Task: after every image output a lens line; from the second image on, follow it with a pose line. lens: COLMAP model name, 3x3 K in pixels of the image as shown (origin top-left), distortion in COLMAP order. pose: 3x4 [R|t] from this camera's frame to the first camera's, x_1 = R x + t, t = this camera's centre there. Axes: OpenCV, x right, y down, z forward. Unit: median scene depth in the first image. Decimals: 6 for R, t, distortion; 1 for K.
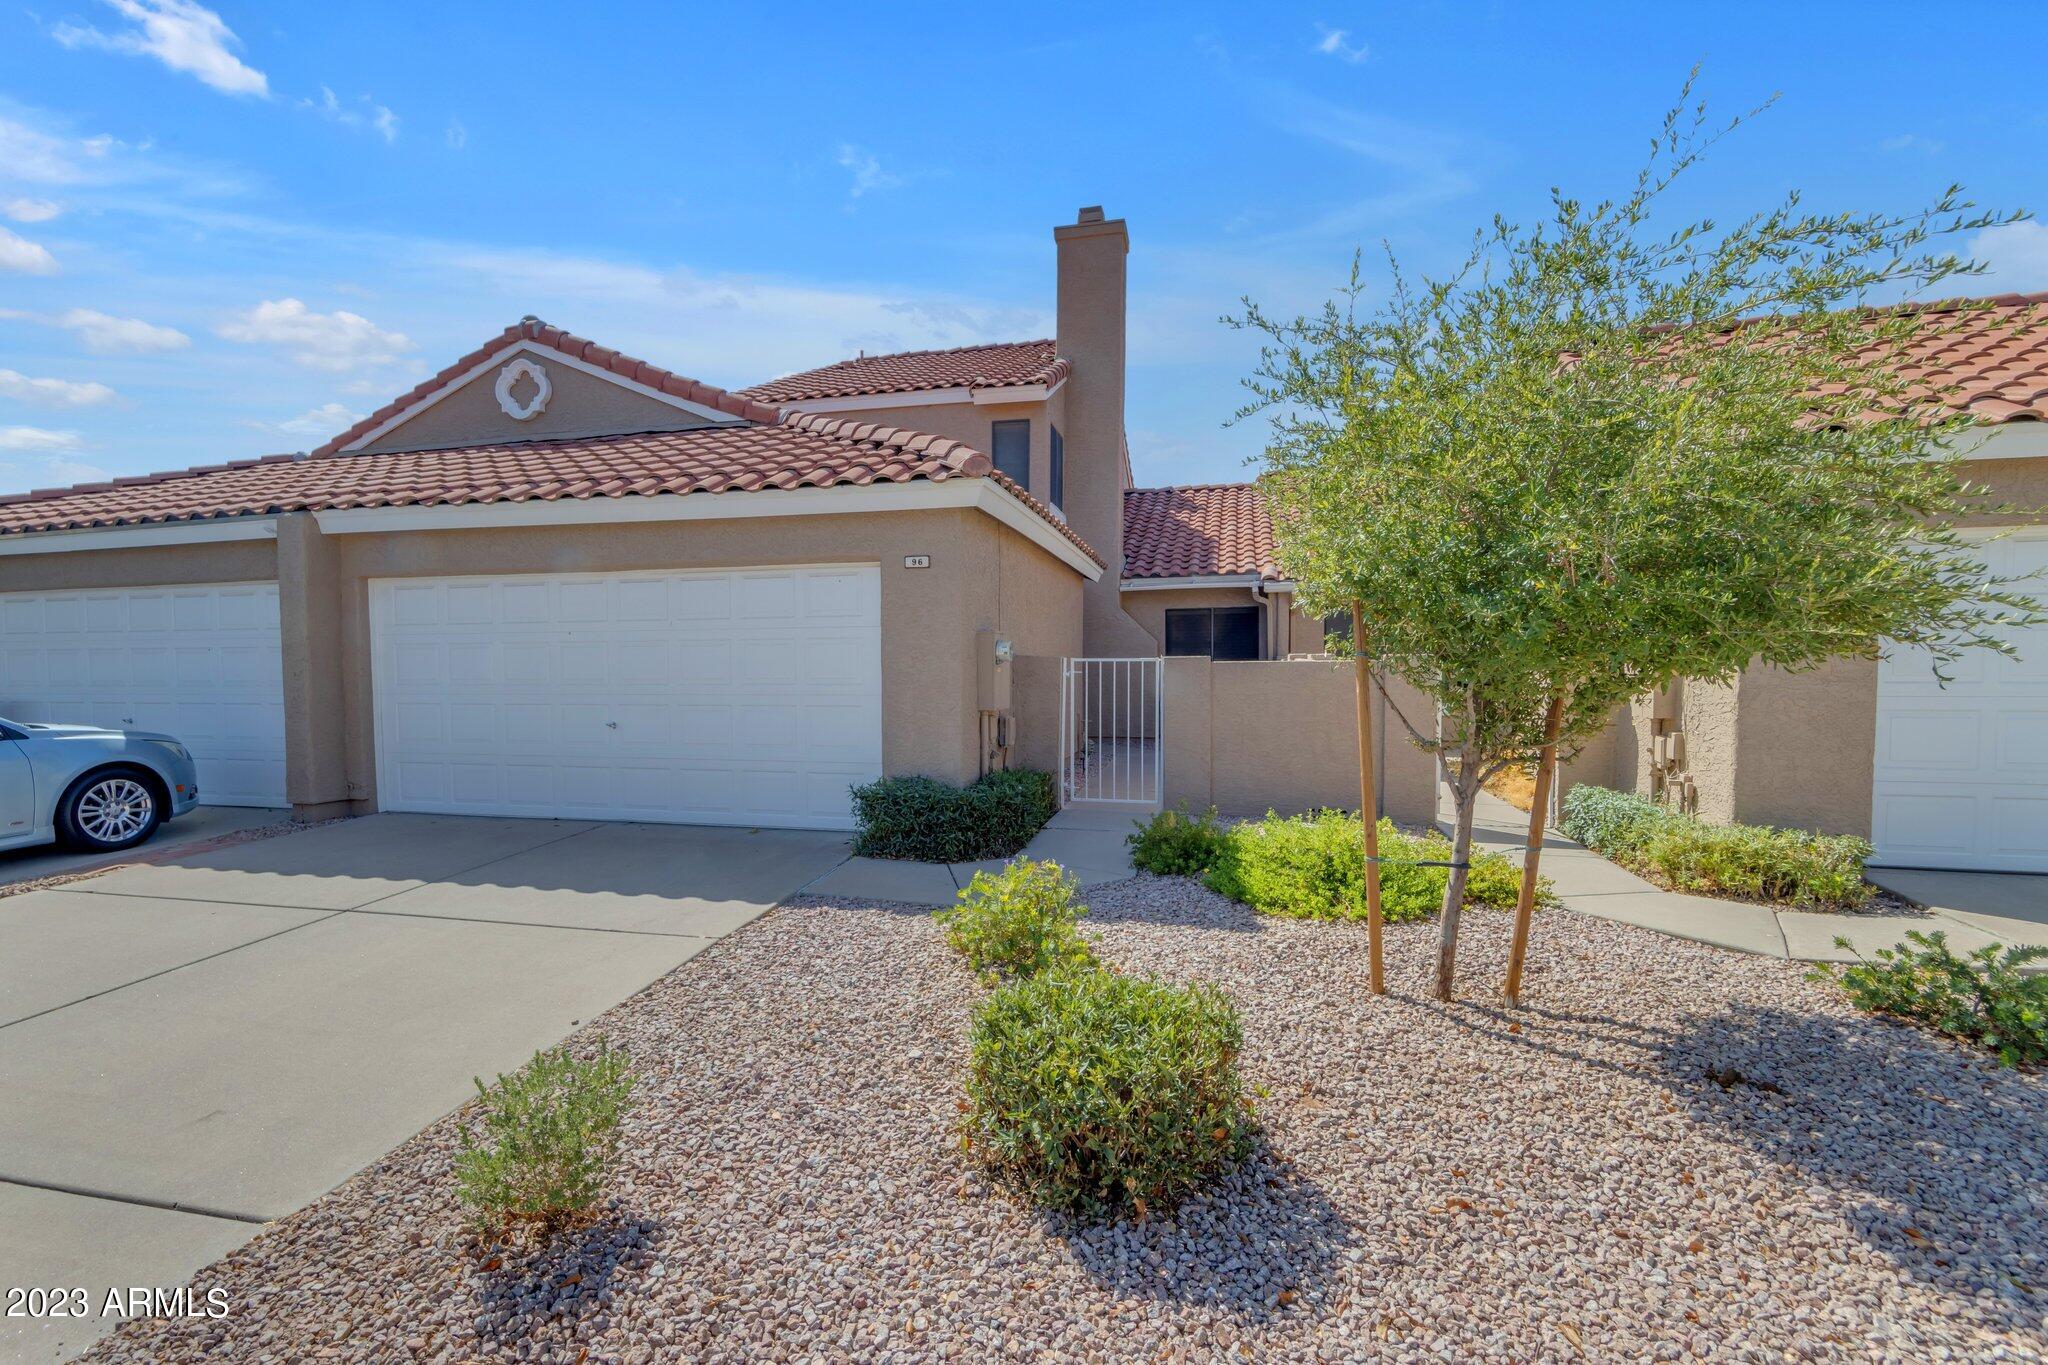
lens RADIAL K [[929.5, 0, 1023.4], [0, 929.5, 726.3], [0, 0, 1]] dist [0.003000, 0.000236]
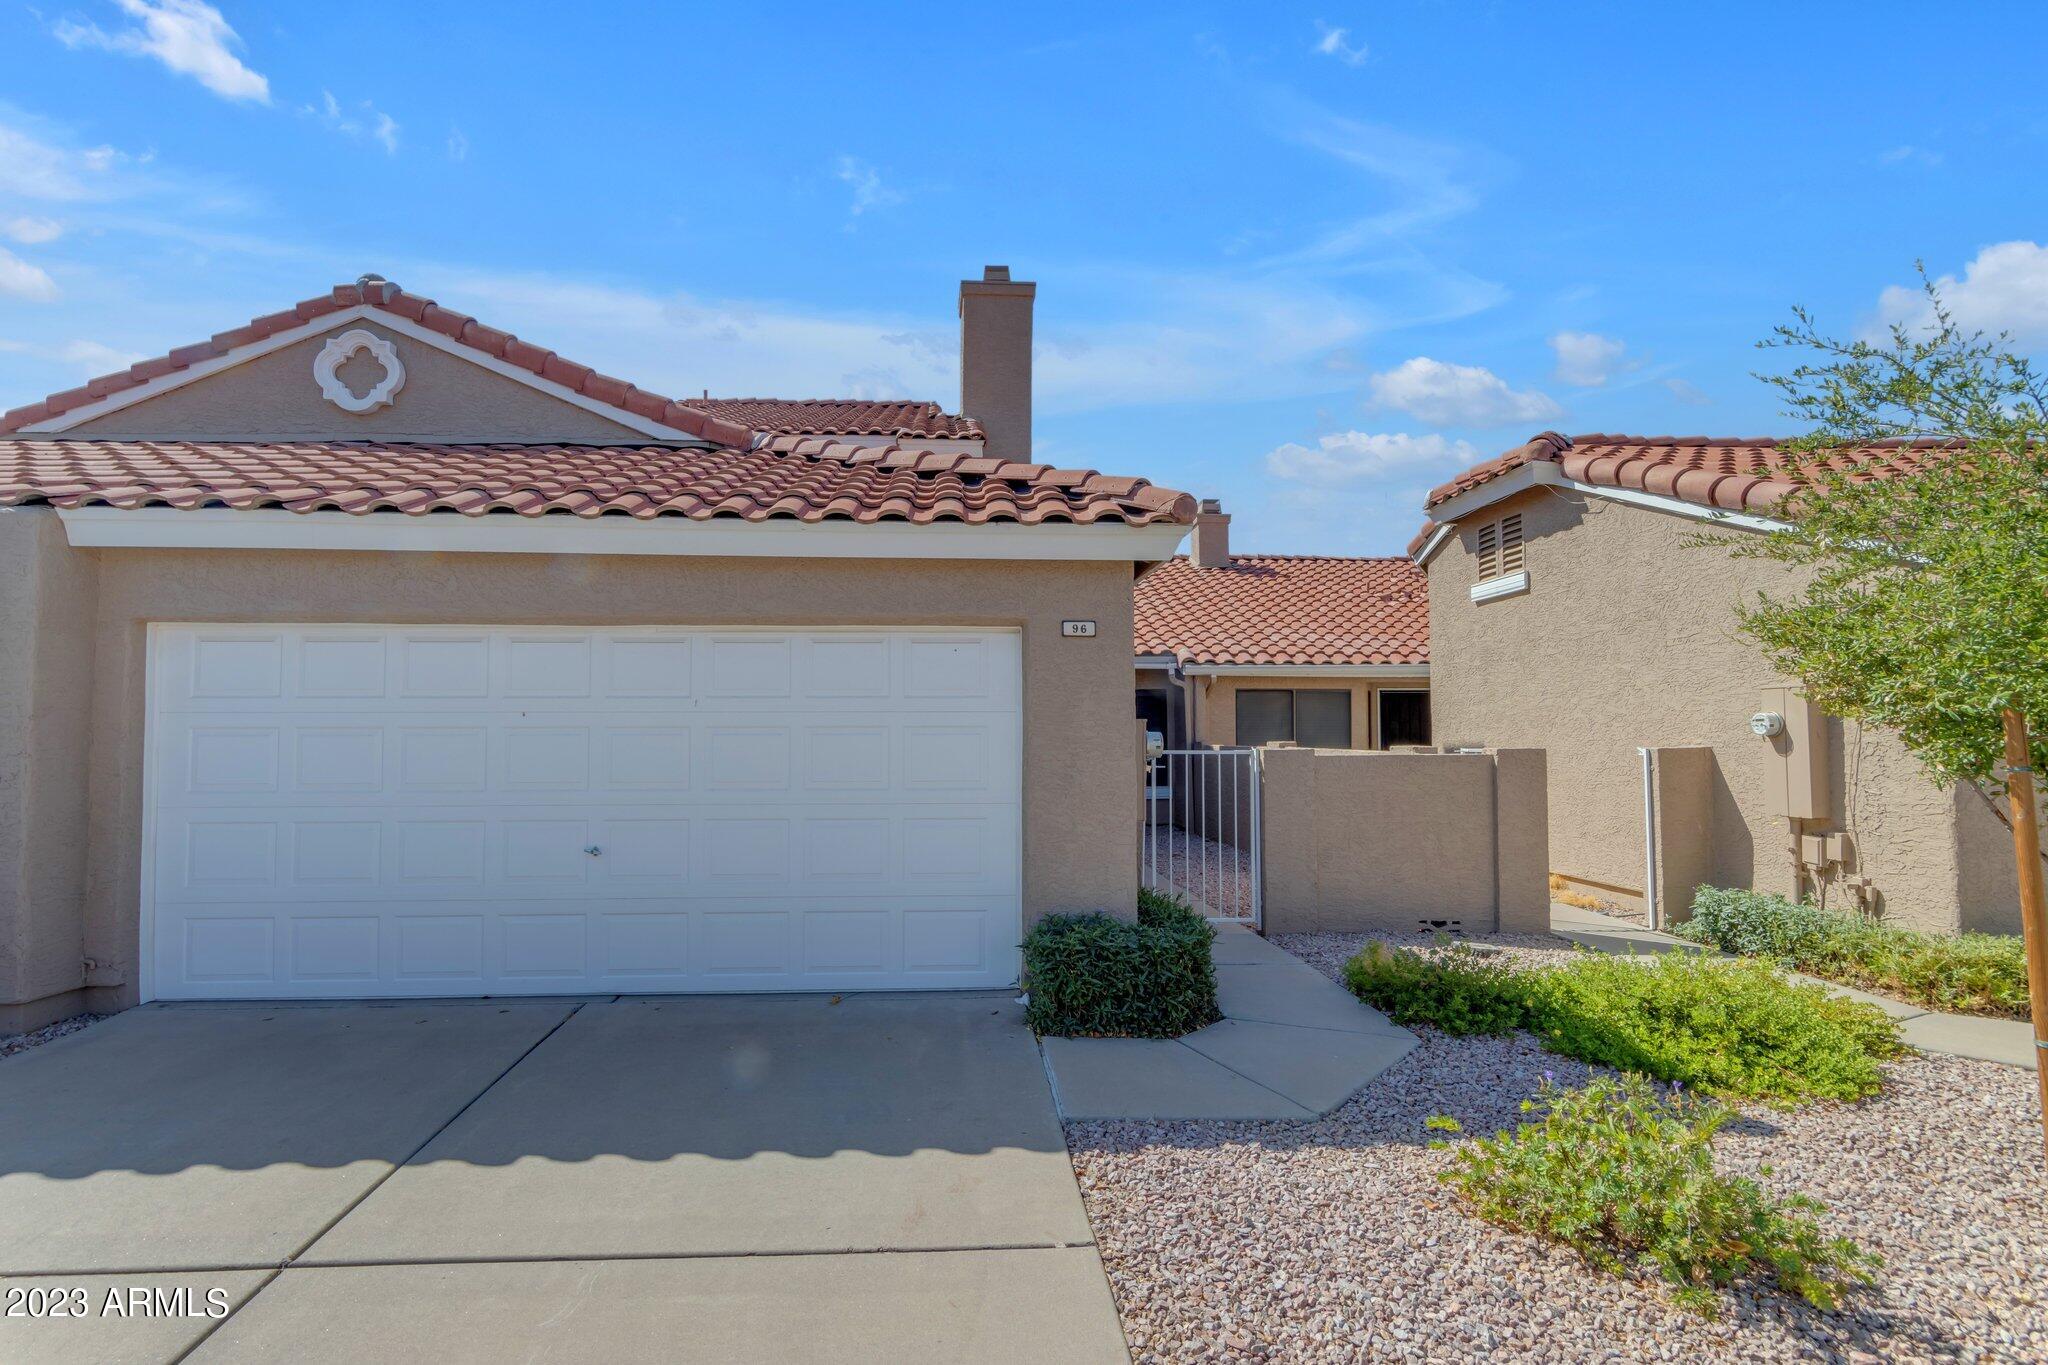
lens RADIAL K [[929.5, 0, 1023.4], [0, 929.5, 726.3], [0, 0, 1]] dist [0.003000, 0.000236]
pose [[0.960261, 0.008849, 0.278963, -0.250346], [0.014084, 0.996688, -0.080097, -0.024958], [-0.278748, 0.080843, 0.956956, 0.196983]]
